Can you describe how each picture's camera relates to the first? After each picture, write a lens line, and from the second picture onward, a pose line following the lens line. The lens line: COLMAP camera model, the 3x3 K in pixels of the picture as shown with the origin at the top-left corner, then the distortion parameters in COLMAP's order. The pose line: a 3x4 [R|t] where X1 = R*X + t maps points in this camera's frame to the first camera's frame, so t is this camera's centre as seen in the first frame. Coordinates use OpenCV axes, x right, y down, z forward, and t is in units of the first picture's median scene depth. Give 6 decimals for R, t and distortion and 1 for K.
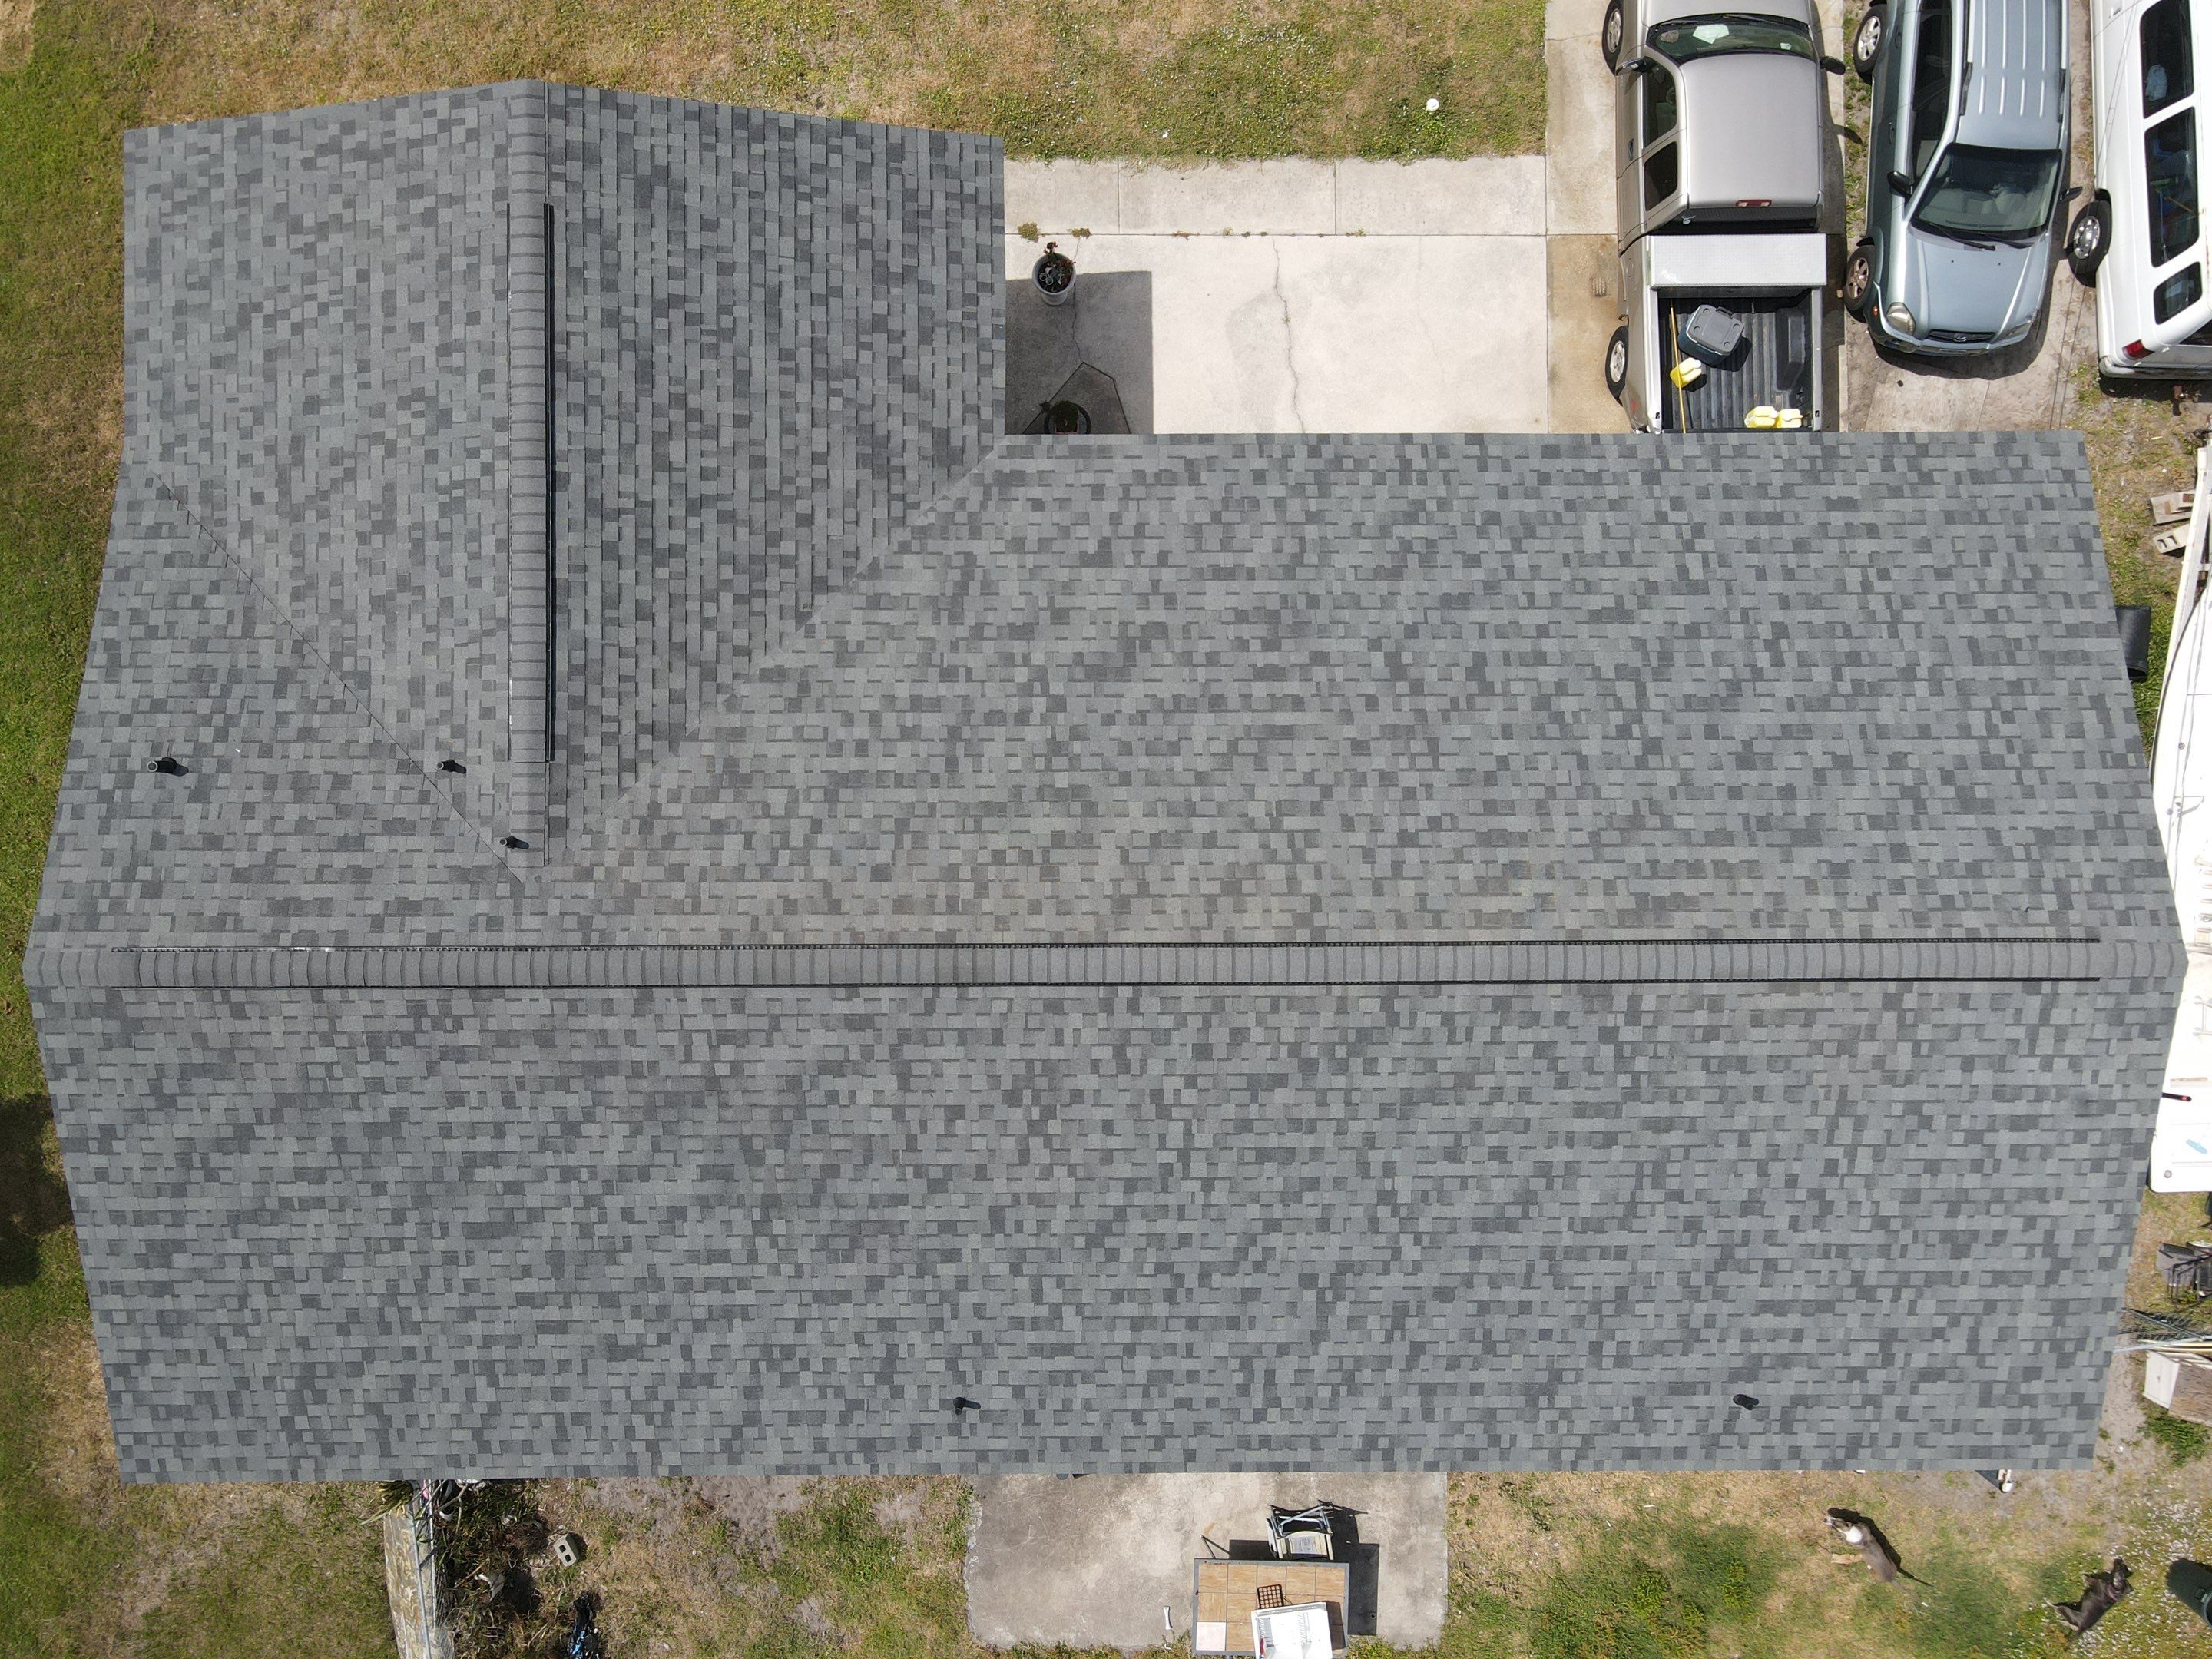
lens RADIAL K [[1613.0, 0, 1074.2], [0, 1613.0, 814.5], [0, 0, 1]] dist [0.003905, 0.009073]
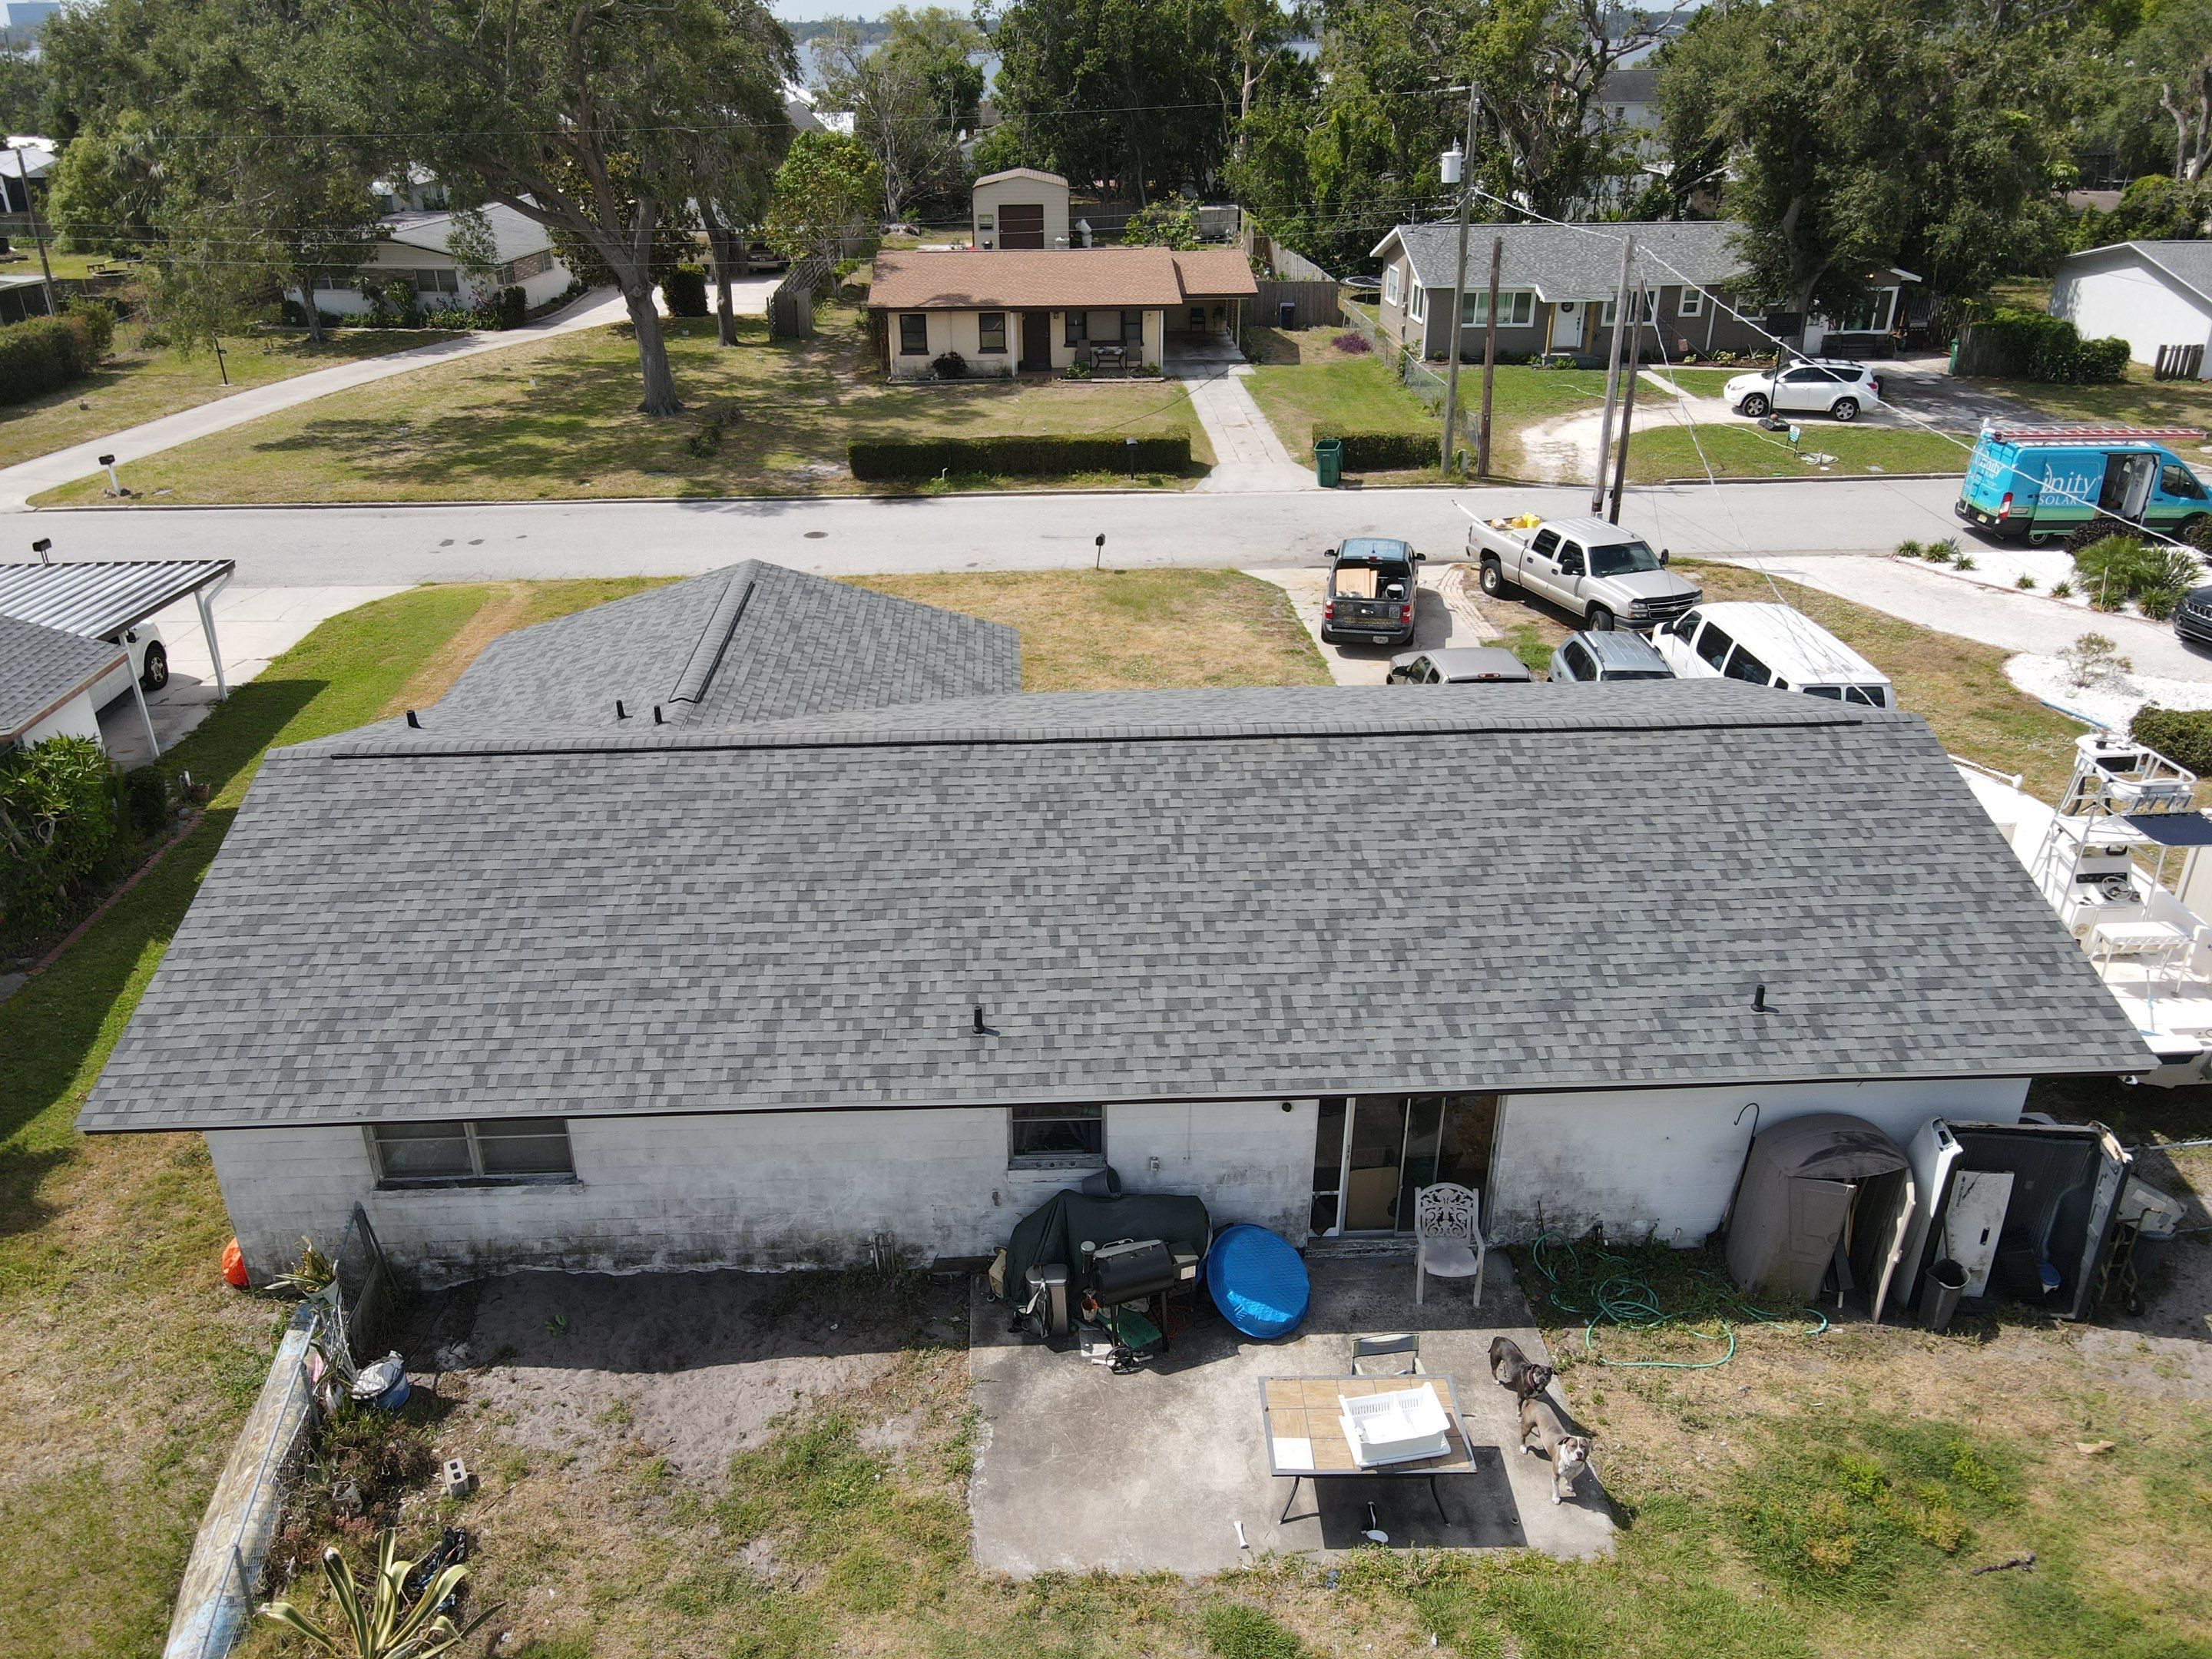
lens RADIAL K [[1627.6, 0, 1065.0], [0, 1627.6, 804.0], [0, 0, 1]] dist [-0.009422, 0.000864]
pose [[0.999468, -0.027045, 0.018246, -0.033363], [0.028241, 0.437233, -0.898905, 1.228087], [0.016333, 0.898941, 0.437764, 0.449123]]
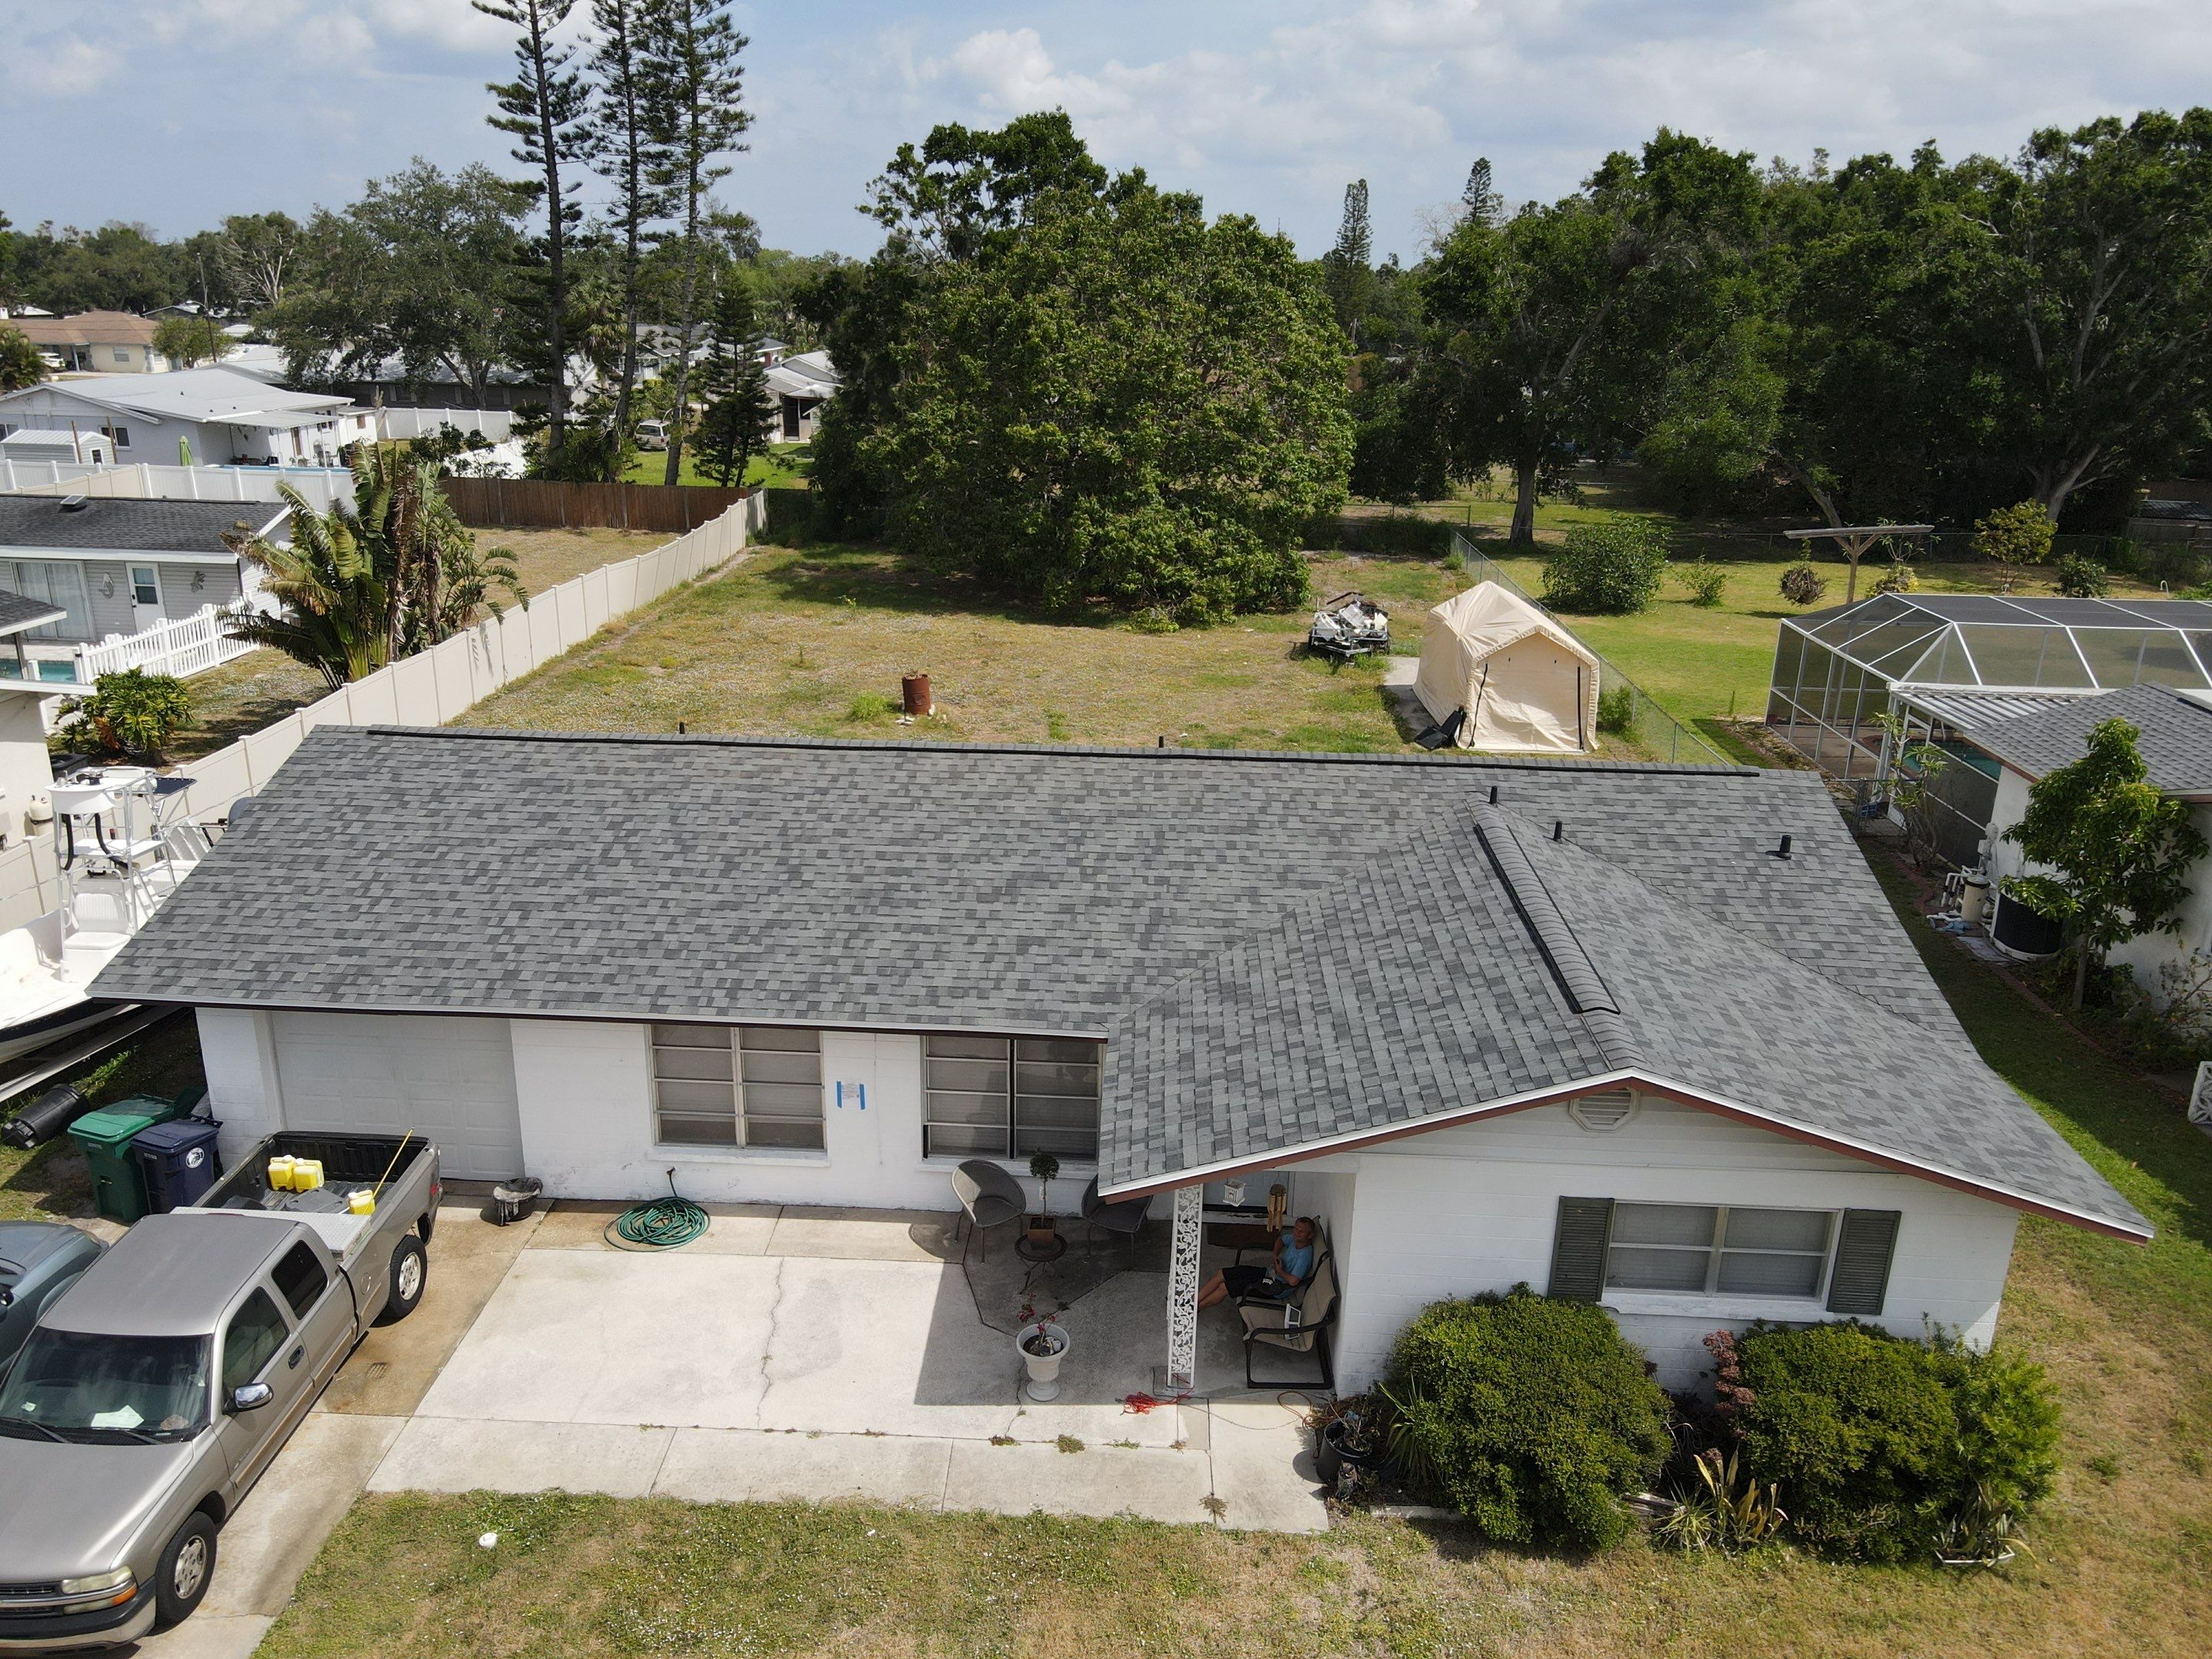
lens RADIAL K [[1622.7, 0, 1055.7], [0, 1622.7, 830.5], [0, 0, 1]] dist [-0.038330, 0.118122]
pose [[-0.997410, -0.040262, 0.059596, -0.068491], [0.069147, -0.308895, 0.948579, -1.222331], [-0.019783, 0.950244, 0.310879, 0.587283]]
